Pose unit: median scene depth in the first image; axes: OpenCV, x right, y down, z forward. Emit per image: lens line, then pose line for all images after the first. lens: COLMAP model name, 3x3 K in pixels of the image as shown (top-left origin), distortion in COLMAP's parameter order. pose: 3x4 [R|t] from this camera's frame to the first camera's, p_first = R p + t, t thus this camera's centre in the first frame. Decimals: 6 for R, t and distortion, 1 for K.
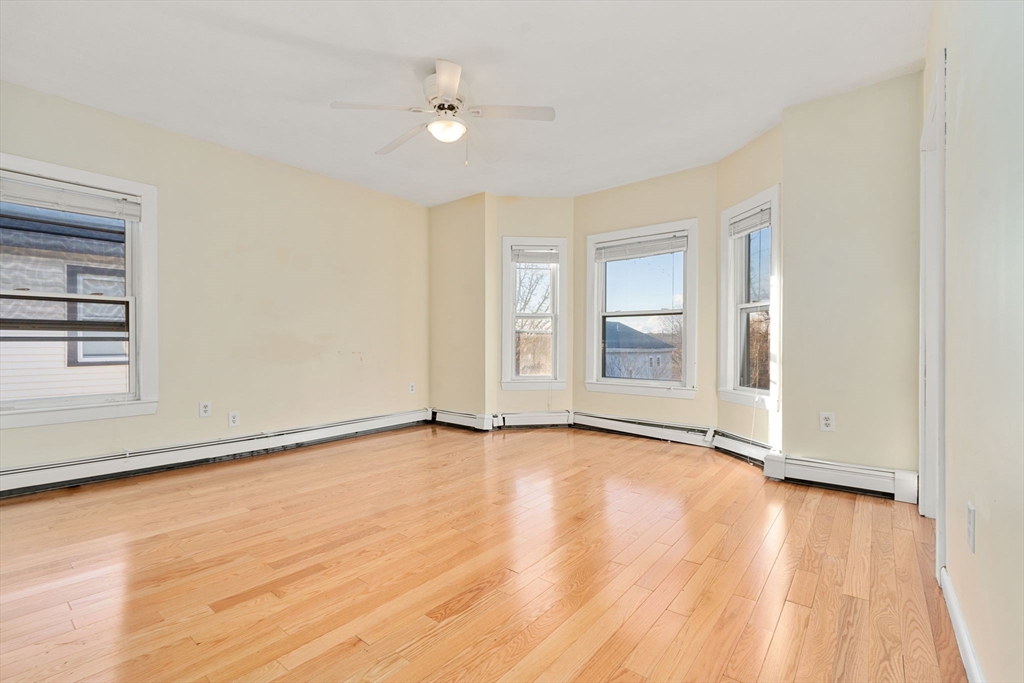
lens RADIAL K [[454.6, 0, 512.9], [0, 454.6, 344.6], [0, 0, 1]] dist [-0.000005, 0.000046]
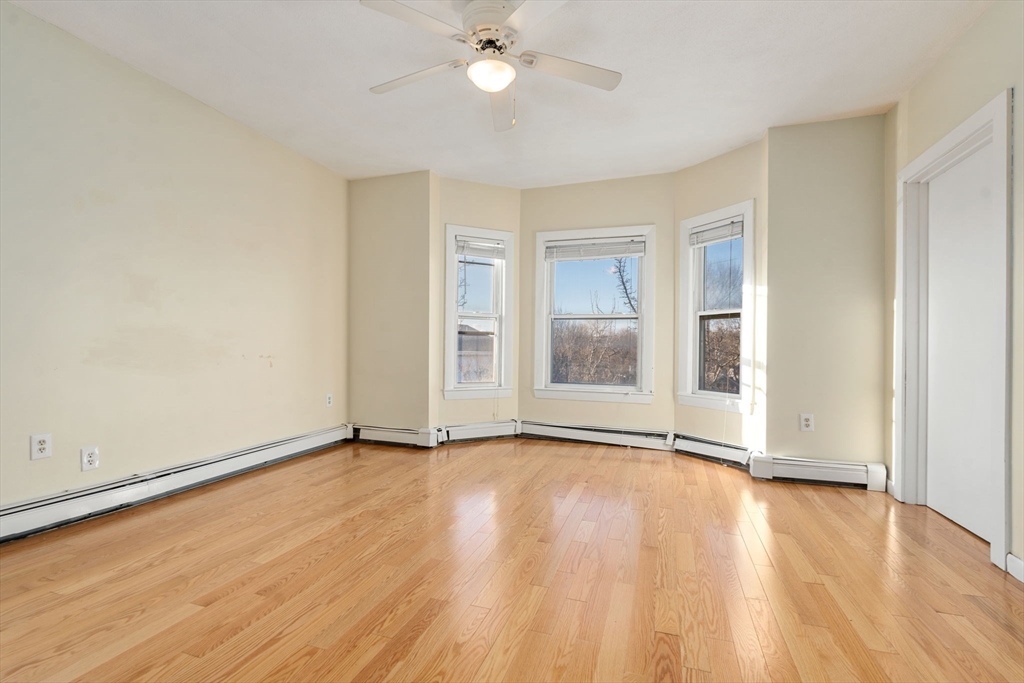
lens RADIAL K [[455.9, 0, 512.5], [0, 455.9, 349.8], [0, 0, 1]] dist [-0.001292, -0.000117]
pose [[0.937800, 0.008383, 0.347076, -0.247536], [-0.010212, 0.999942, 0.003439, -0.000468], [-0.347027, -0.006769, 0.937831, 0.159857]]
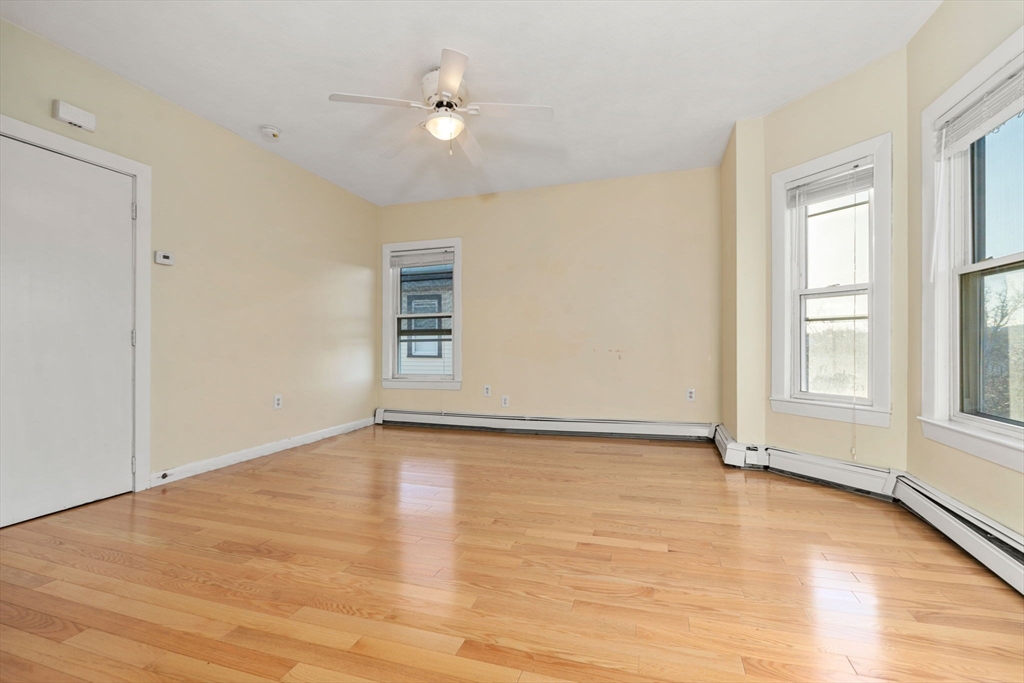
lens RADIAL K [[454.8, 0, 512.0], [0, 454.8, 341.5], [0, 0, 1]] dist [0.000858, 0.000152]
pose [[0.354889, -0.005968, -0.934889, 0.540759], [0.006863, 0.999969, -0.003778, 0.000176], [0.934883, -0.005076, 0.354919, 0.509438]]
